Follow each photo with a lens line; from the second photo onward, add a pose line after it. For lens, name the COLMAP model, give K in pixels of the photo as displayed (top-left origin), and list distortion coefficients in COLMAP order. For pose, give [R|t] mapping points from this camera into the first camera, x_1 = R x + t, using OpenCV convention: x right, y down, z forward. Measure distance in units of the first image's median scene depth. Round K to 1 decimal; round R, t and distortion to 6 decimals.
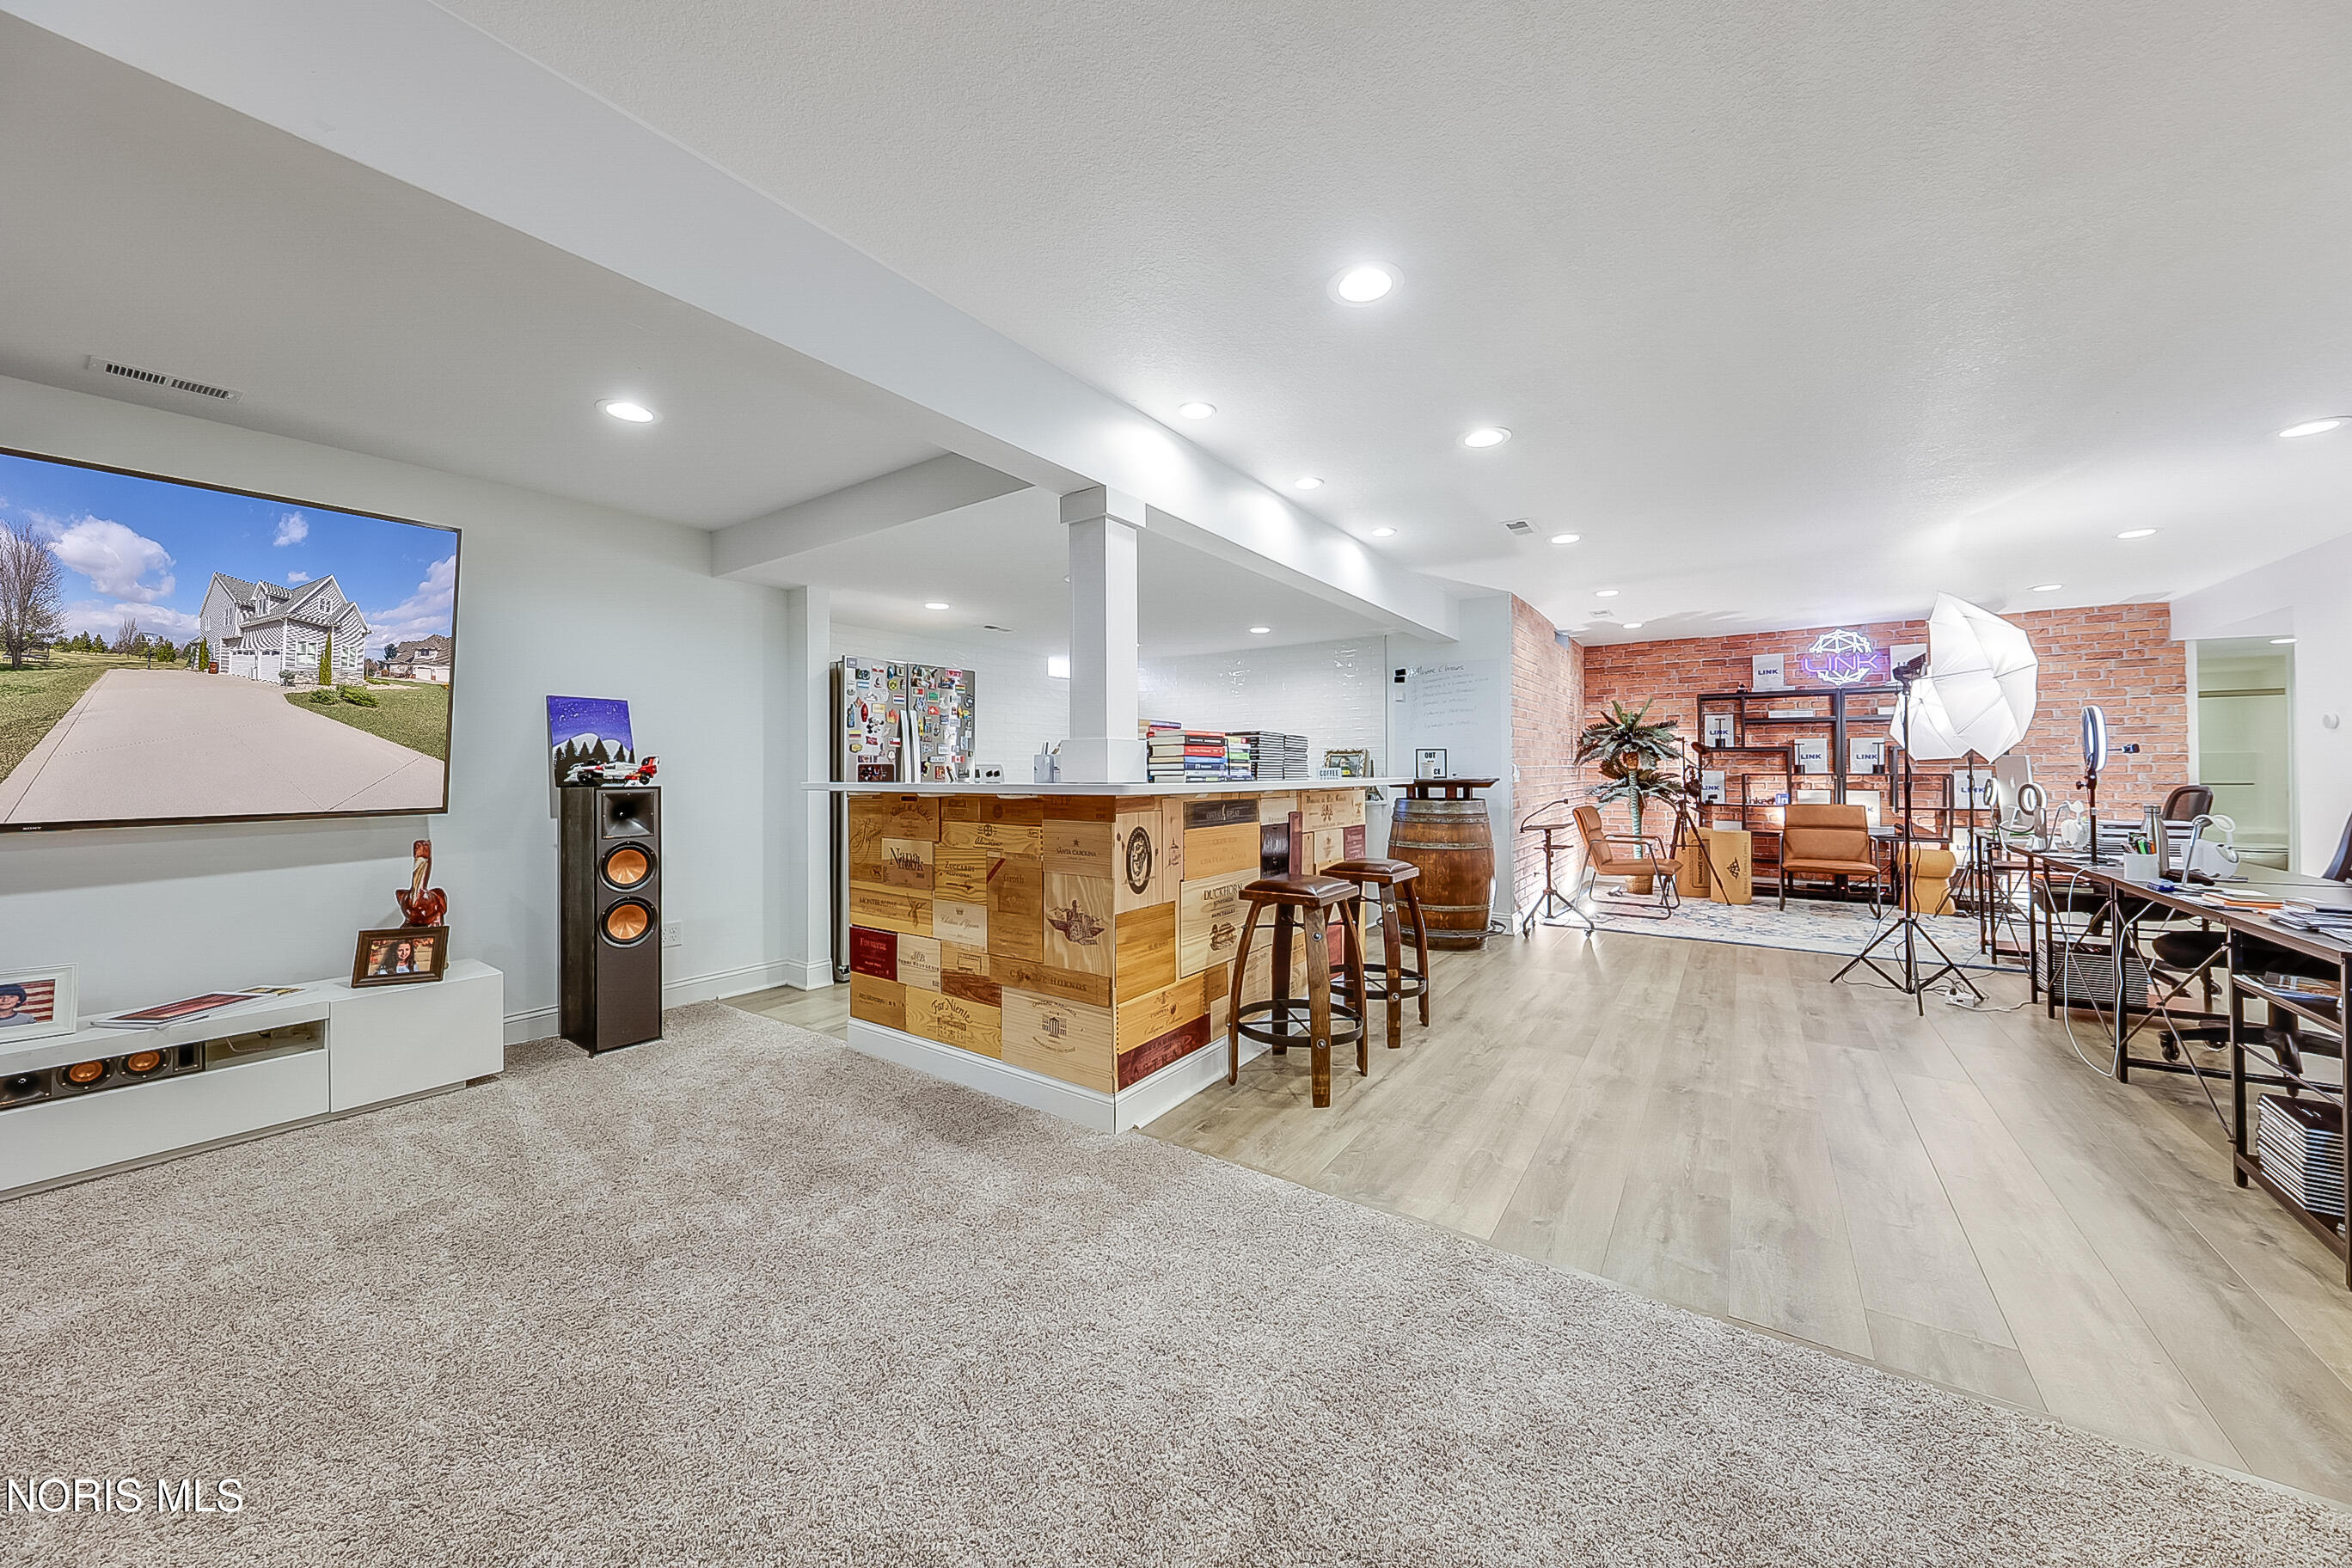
lens RADIAL K [[816.3, 0, 1179.3], [0, 816.3, 756.9], [0, 0, 1]] dist [0.013339, -0.007225]
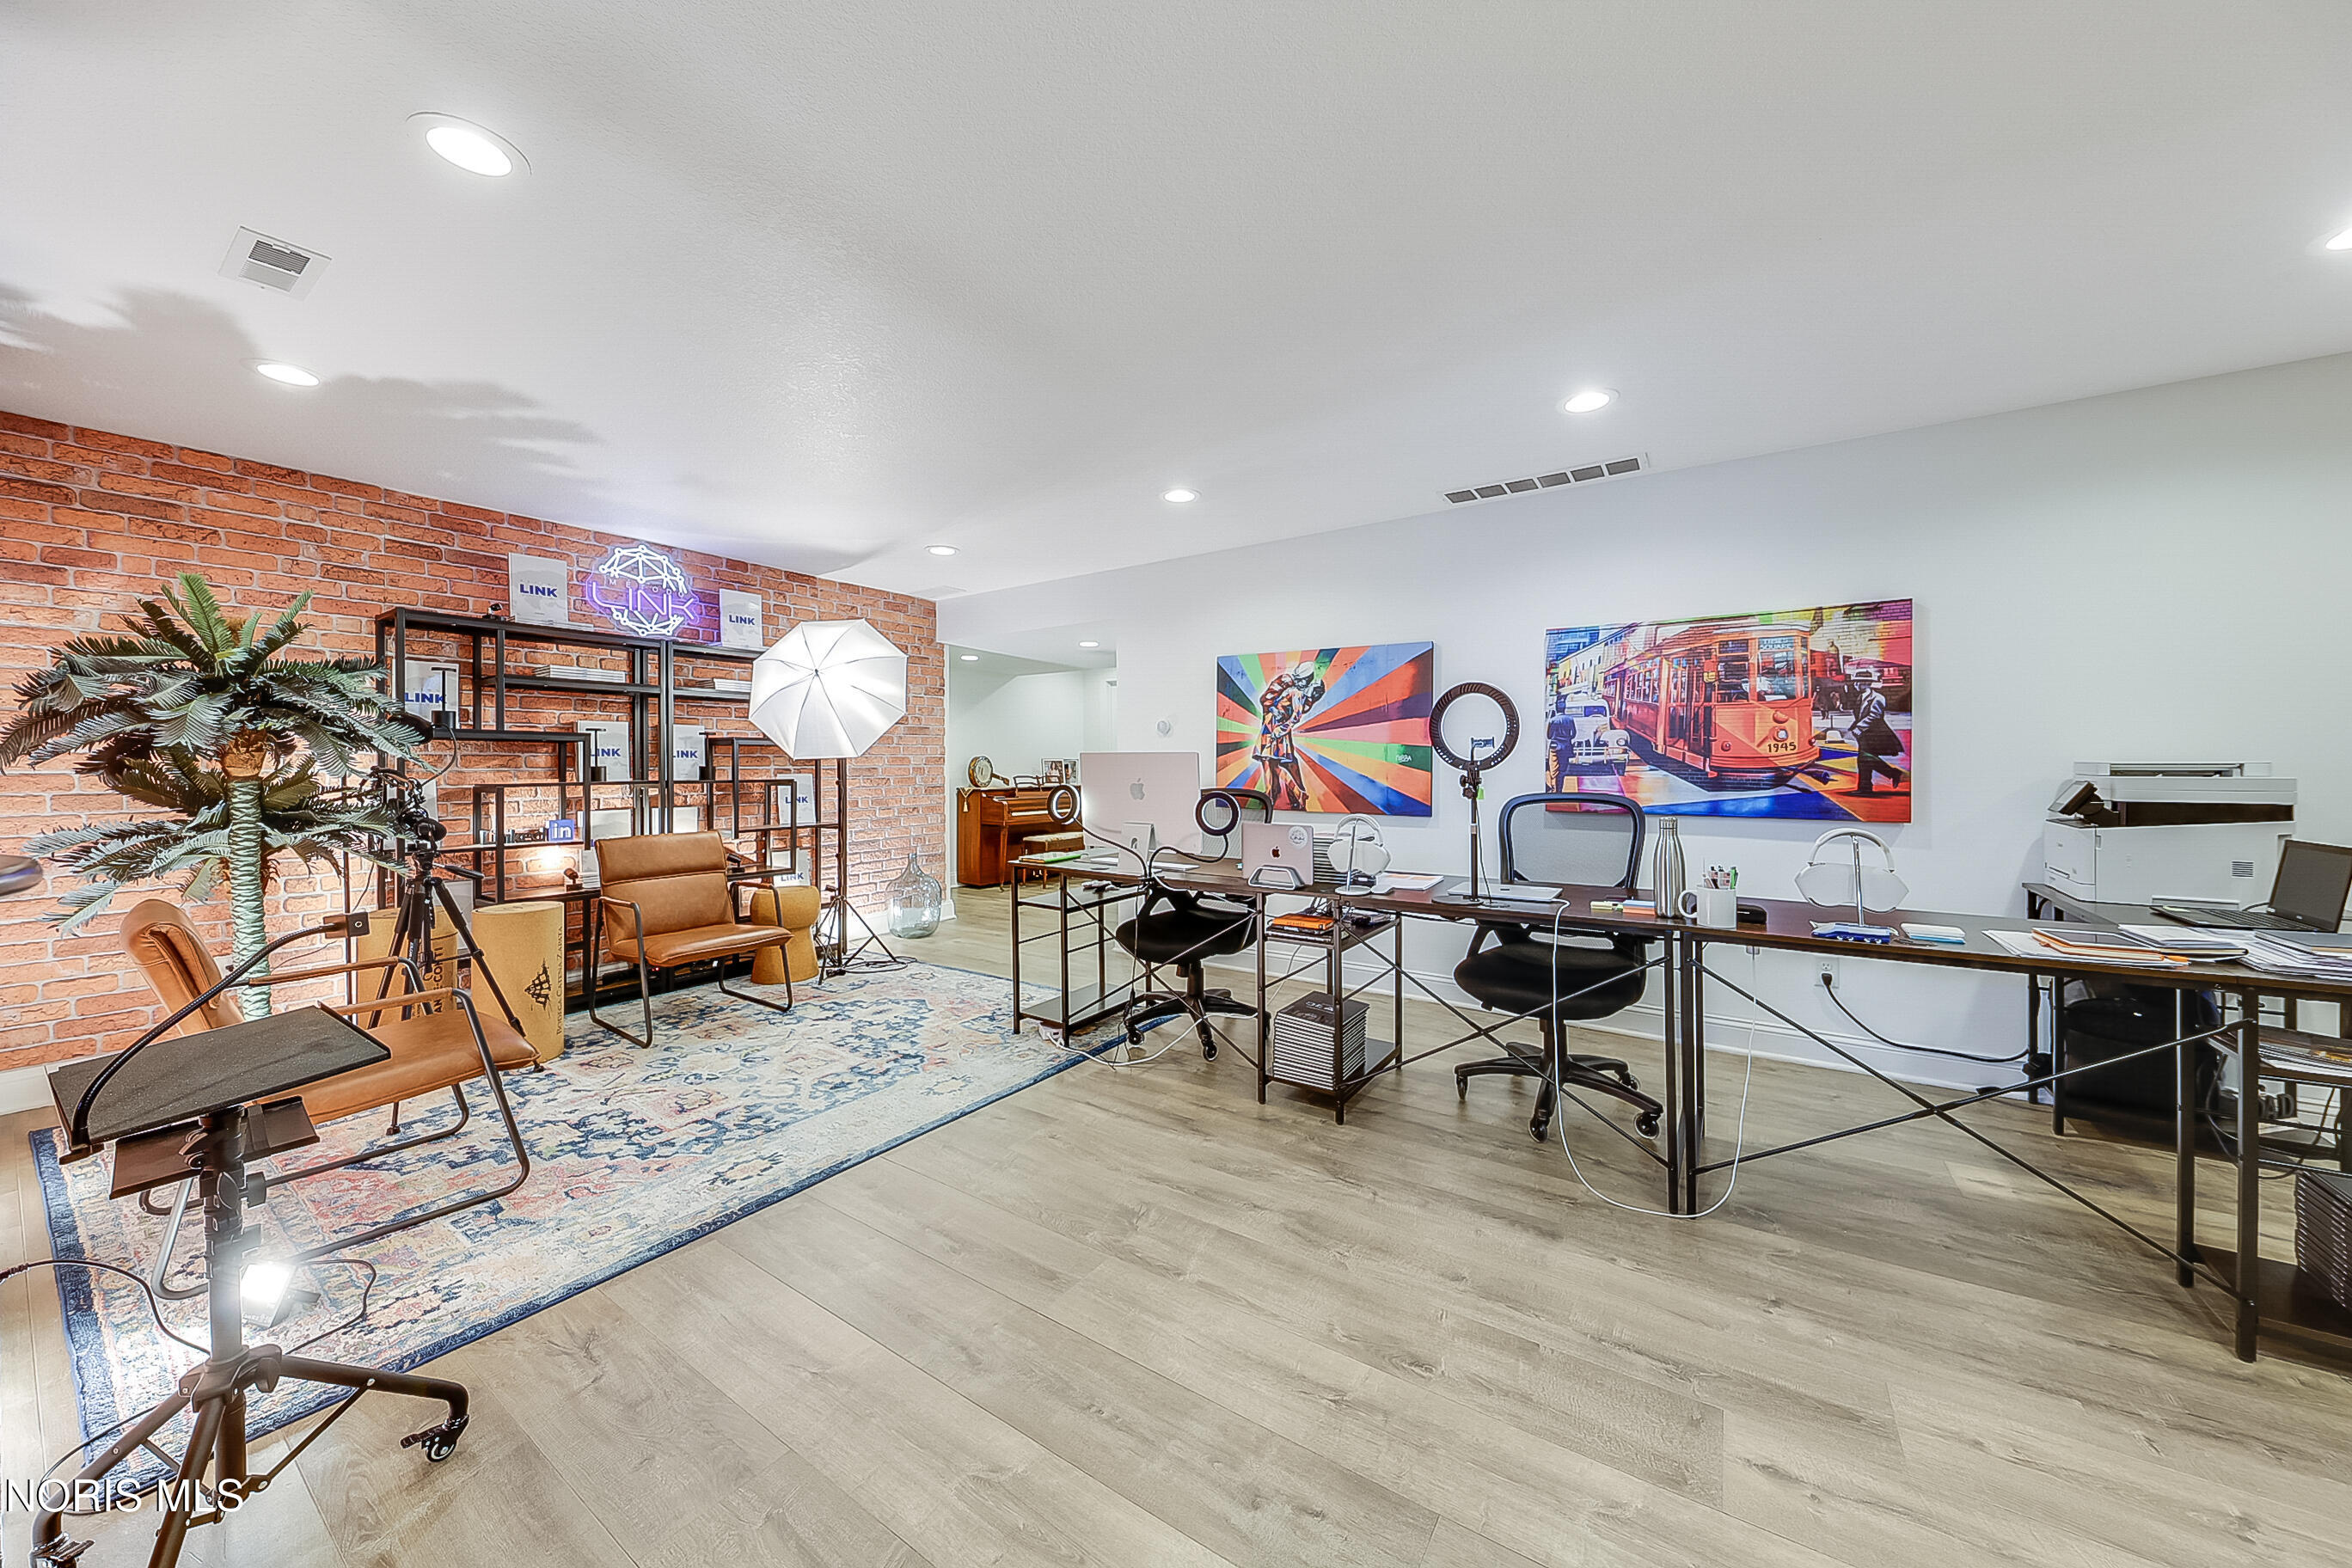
lens RADIAL K [[803.1, 0, 1175.9], [0, 803.1, 761.8], [0, 0, 1]] dist [0.016285, -0.008209]
pose [[-0.012355, 0.007440, 0.999896, 0.388180], [-0.008396, 0.999936, -0.007544, 0.014167], [-0.999888, -0.008489, -0.012292, 1.198634]]
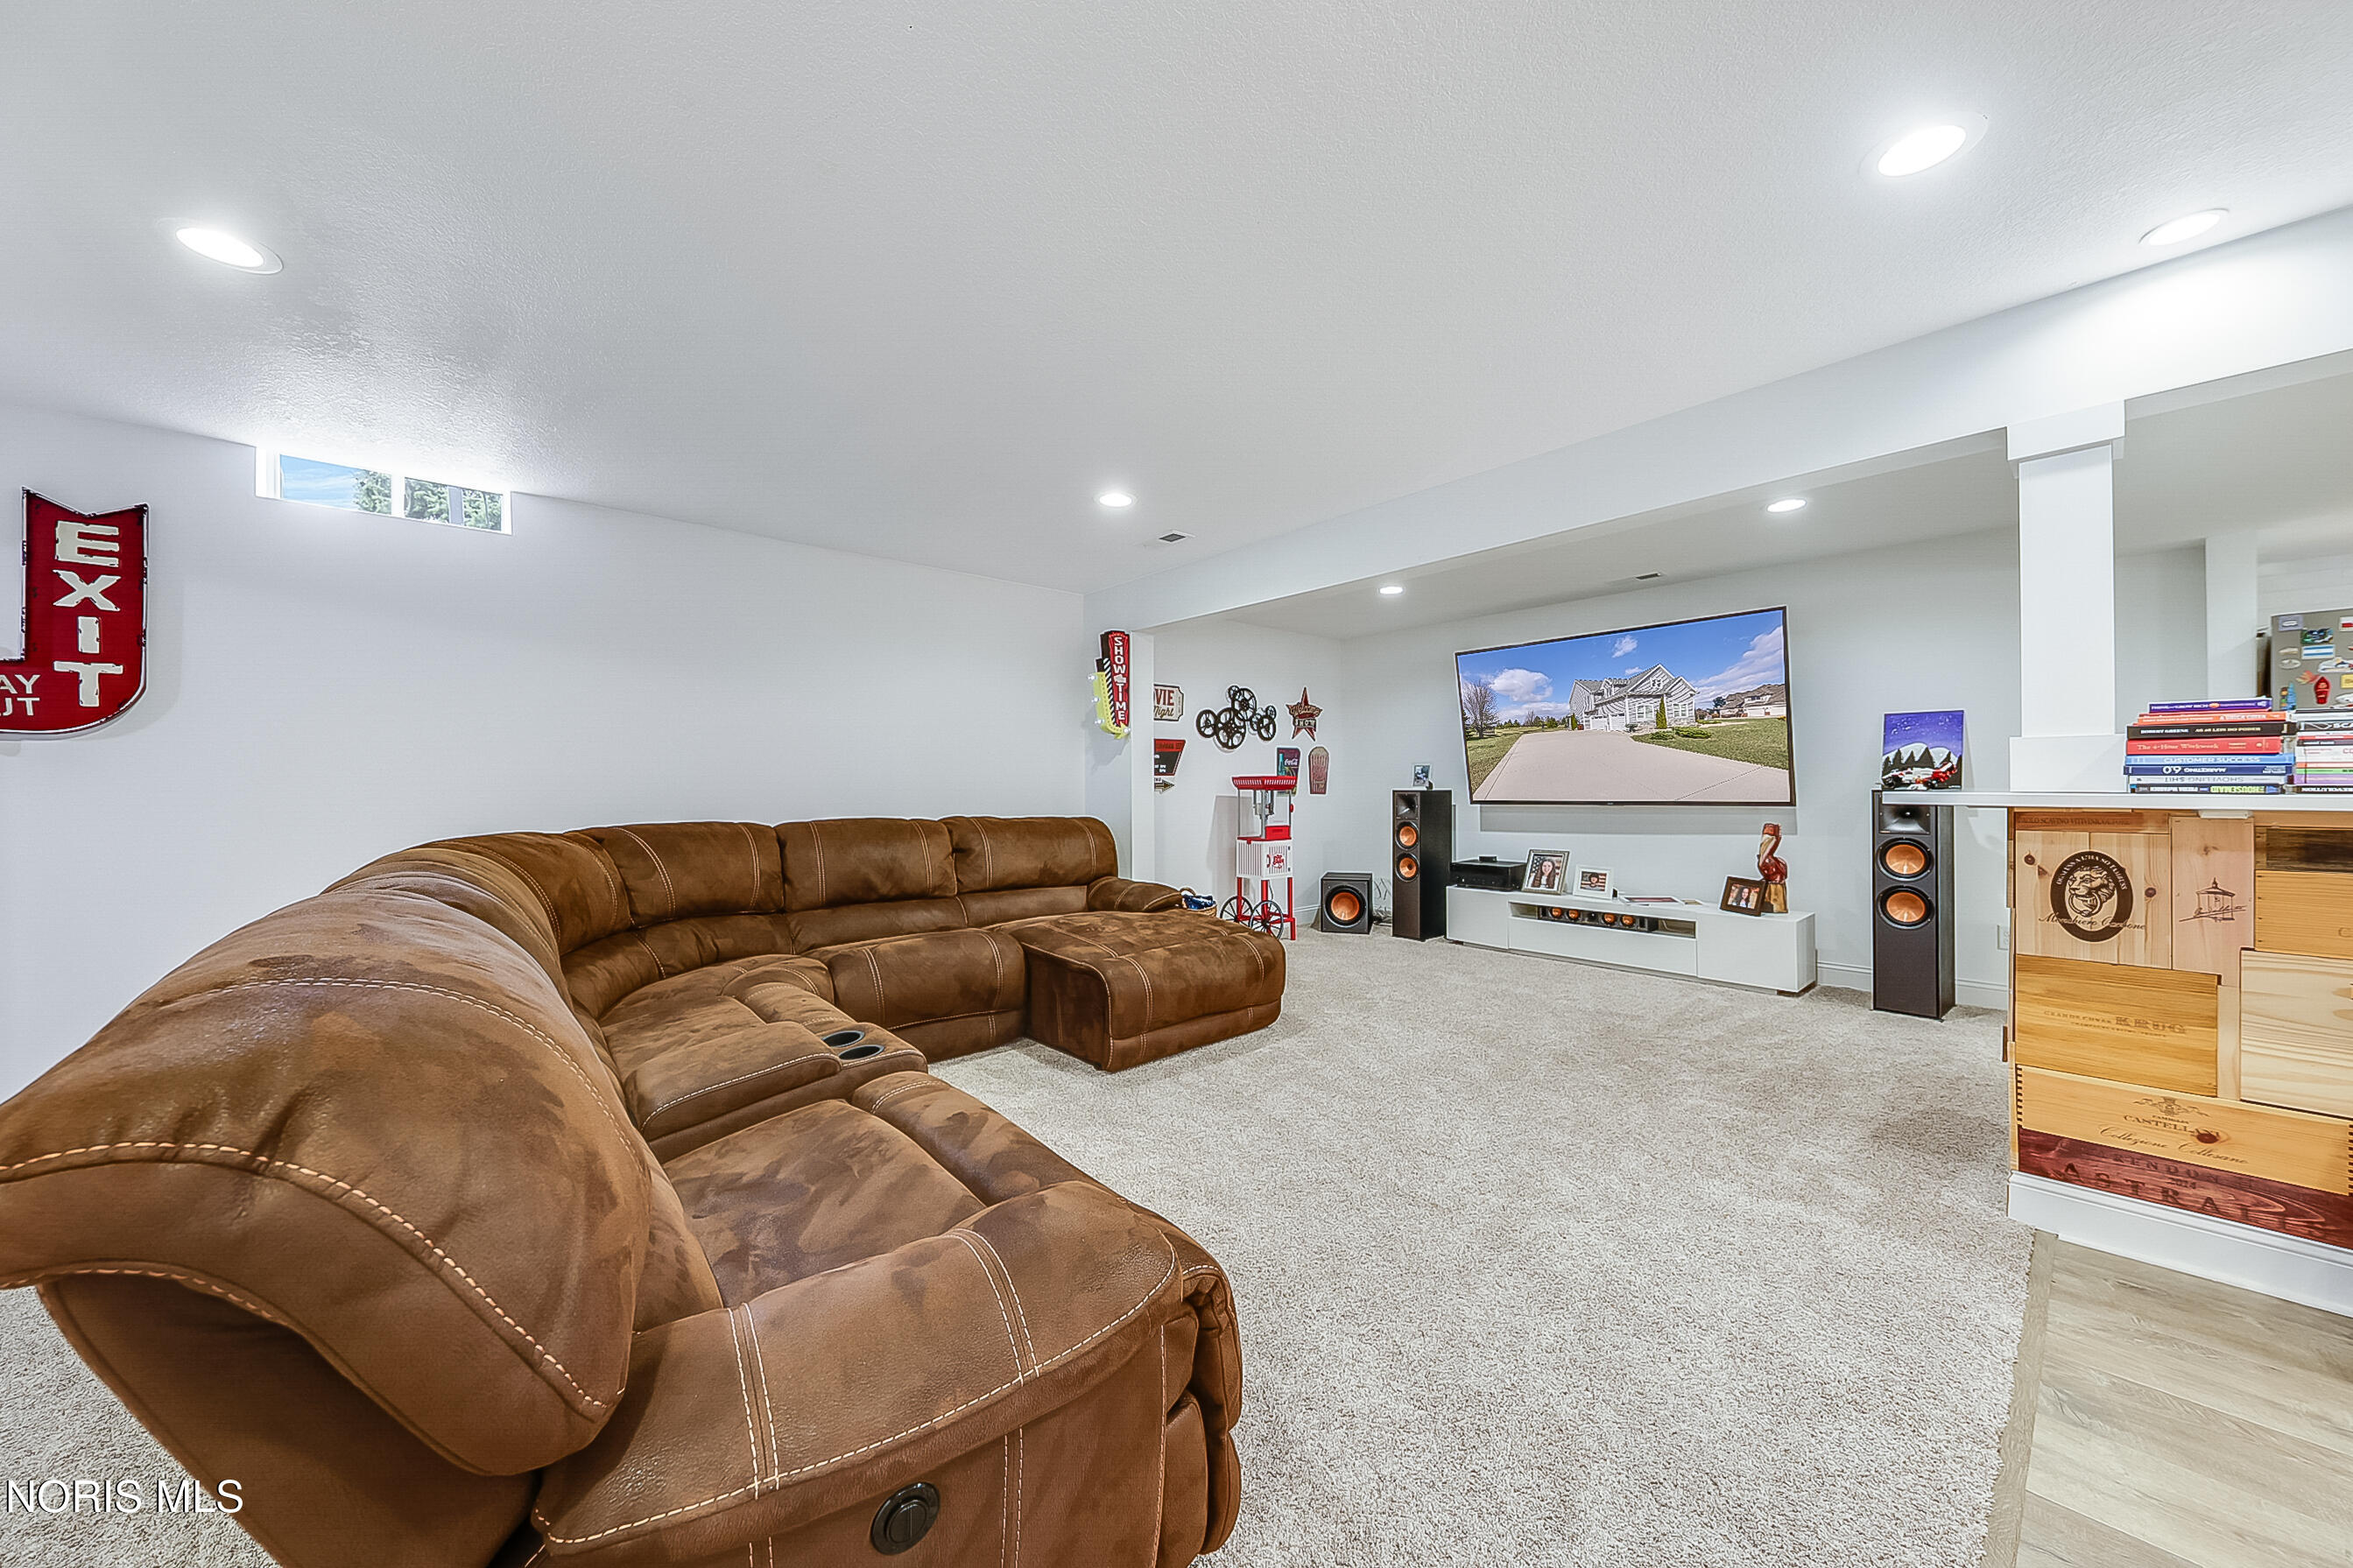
lens RADIAL K [[817.3, 0, 1190.0], [0, 817.3, 788.6], [0, 0, 1]] dist [-0.000283, -0.002645]
pose [[-0.234520, 0.012845, -0.972026, 0.644524], [0.022137, 0.999724, 0.007870, 0.003336], [0.971859, -0.019672, -0.234740, 0.283530]]
